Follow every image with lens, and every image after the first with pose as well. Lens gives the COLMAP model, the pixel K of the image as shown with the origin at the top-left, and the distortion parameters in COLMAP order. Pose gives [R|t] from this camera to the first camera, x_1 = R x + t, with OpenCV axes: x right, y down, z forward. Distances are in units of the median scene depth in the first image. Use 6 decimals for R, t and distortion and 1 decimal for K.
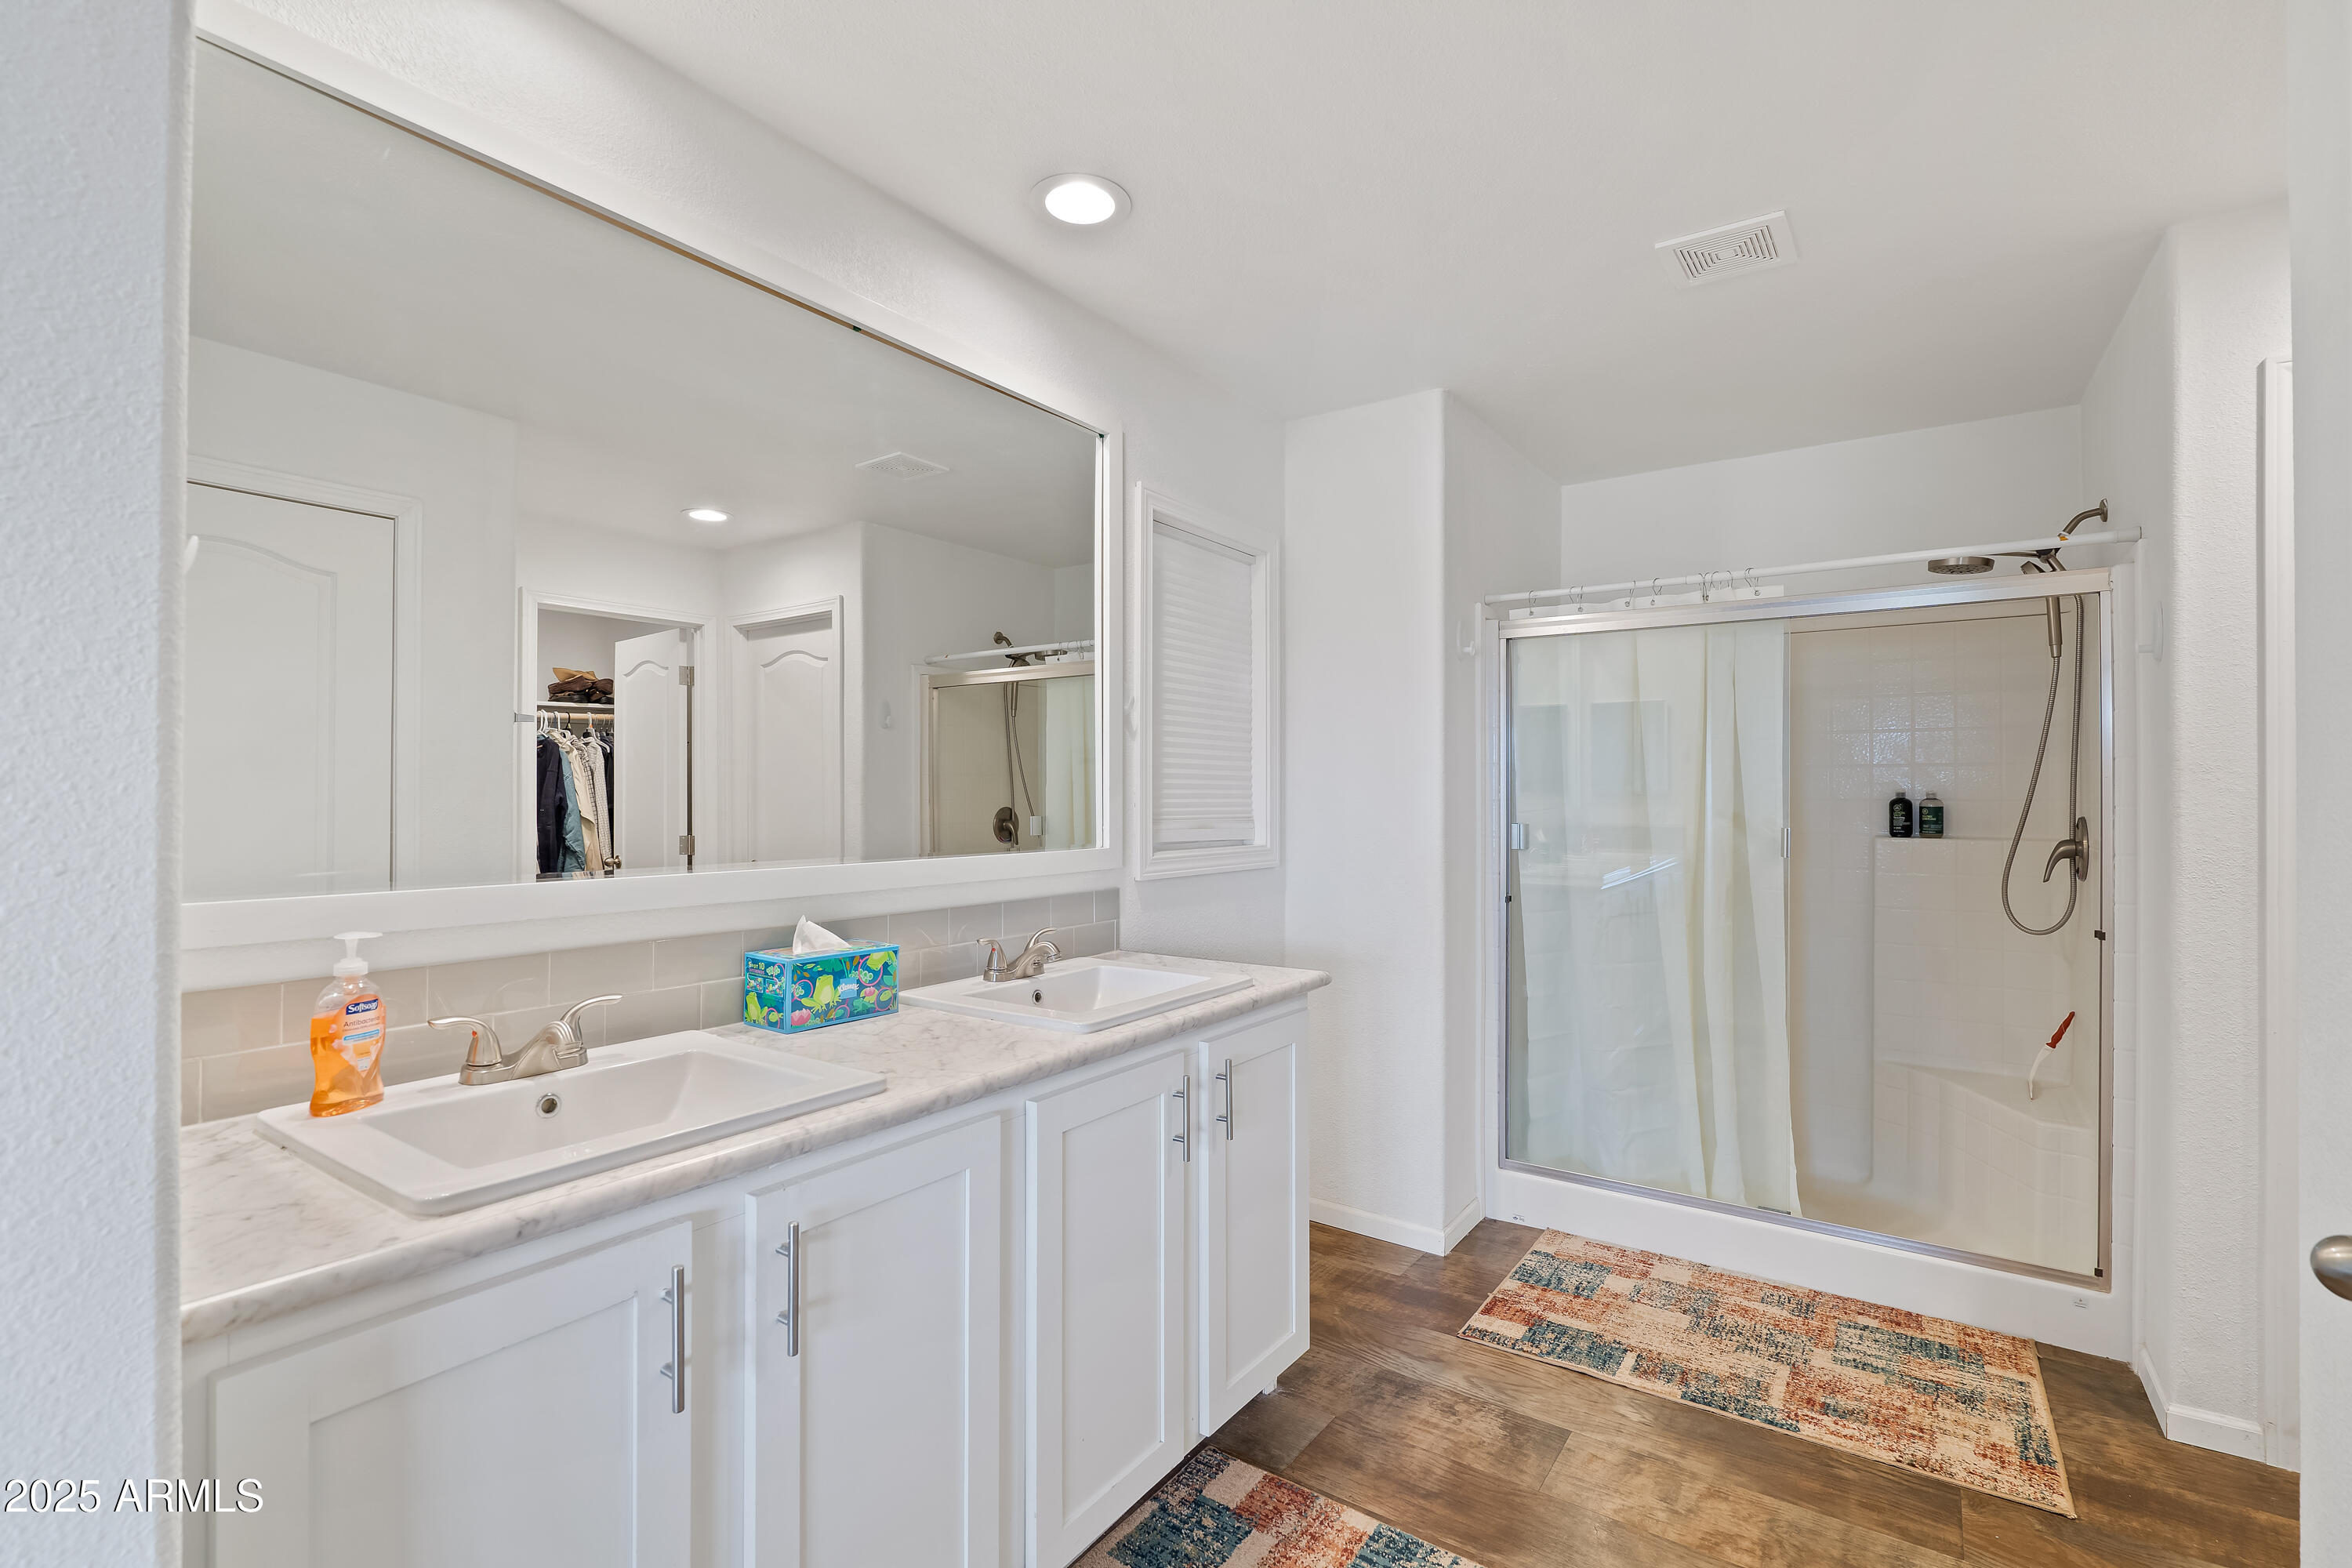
lens RADIAL K [[1075.2, 0, 1220.1], [0, 1075.2, 781.2], [0, 0, 1]] dist [-0.006501, 0.003788]
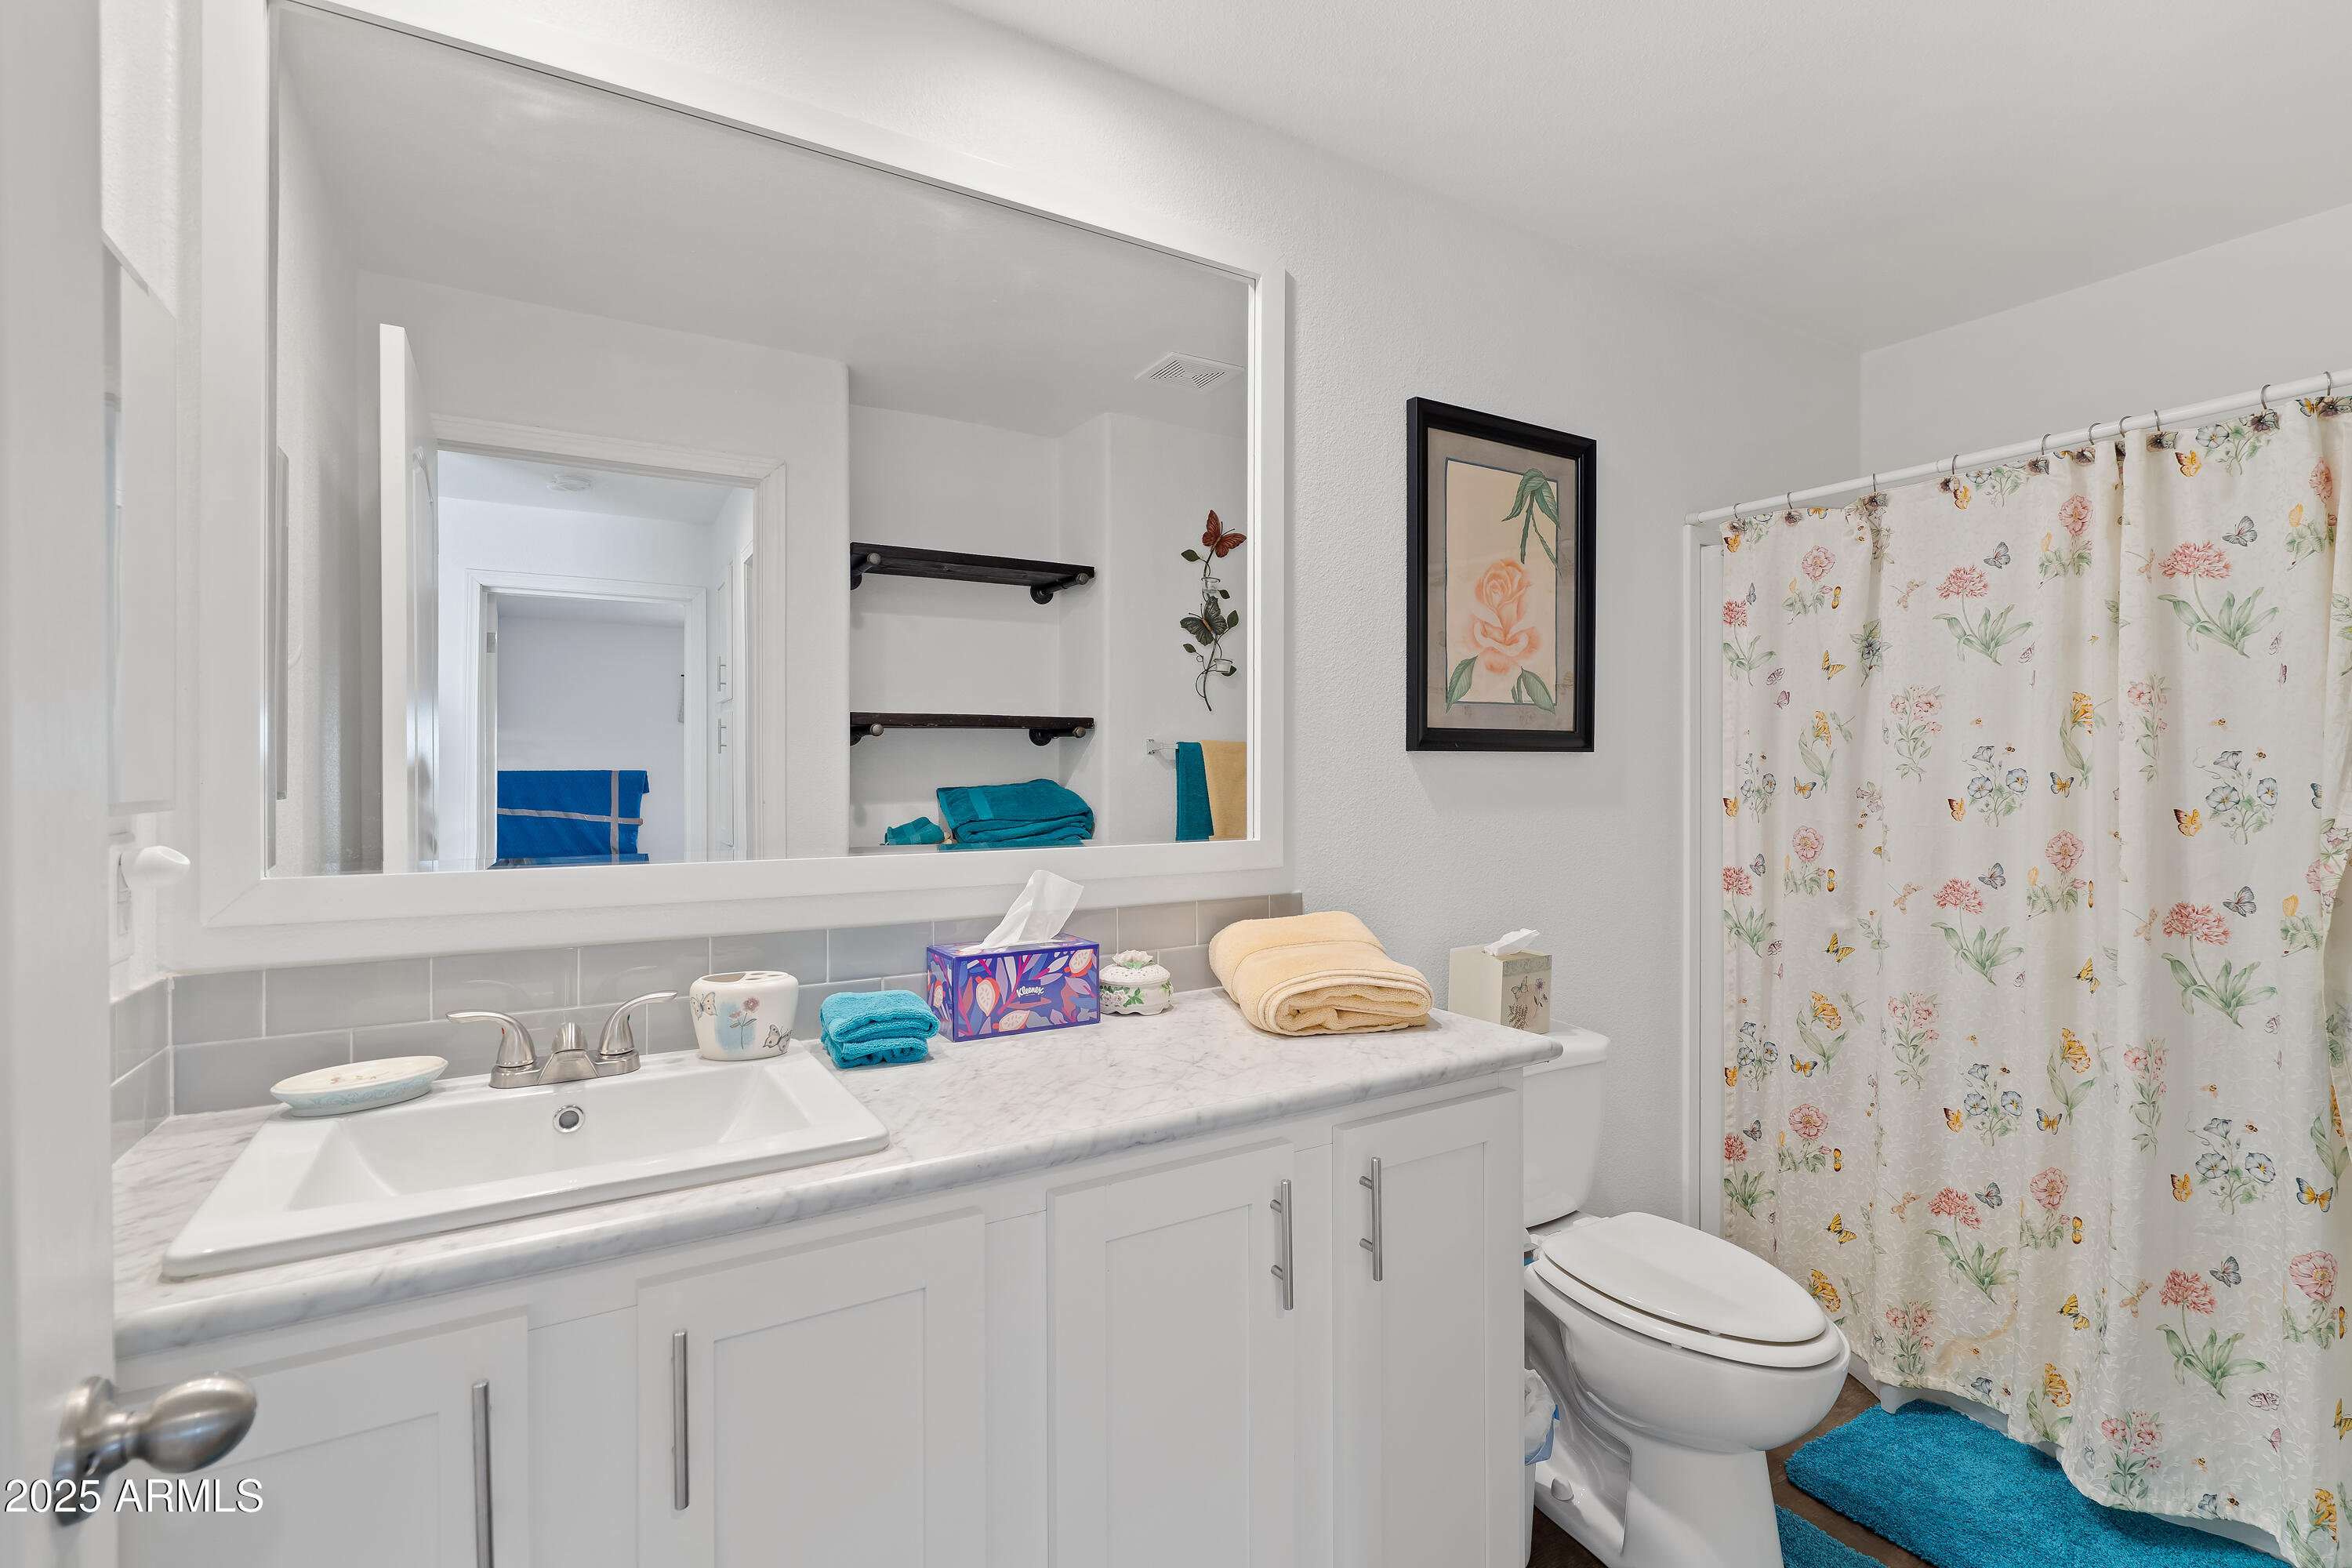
lens RADIAL K [[1075.2, 0, 1261.8], [0, 1075.2, 780.0], [0, 0, 1]] dist [-0.006501, 0.003788]
pose [[0.914178, -0.000228, -0.405313, 0.250021], [0.007100, 0.999855, 0.015451, 0.012578], [0.405251, -0.017003, 0.914047, 0.416769]]
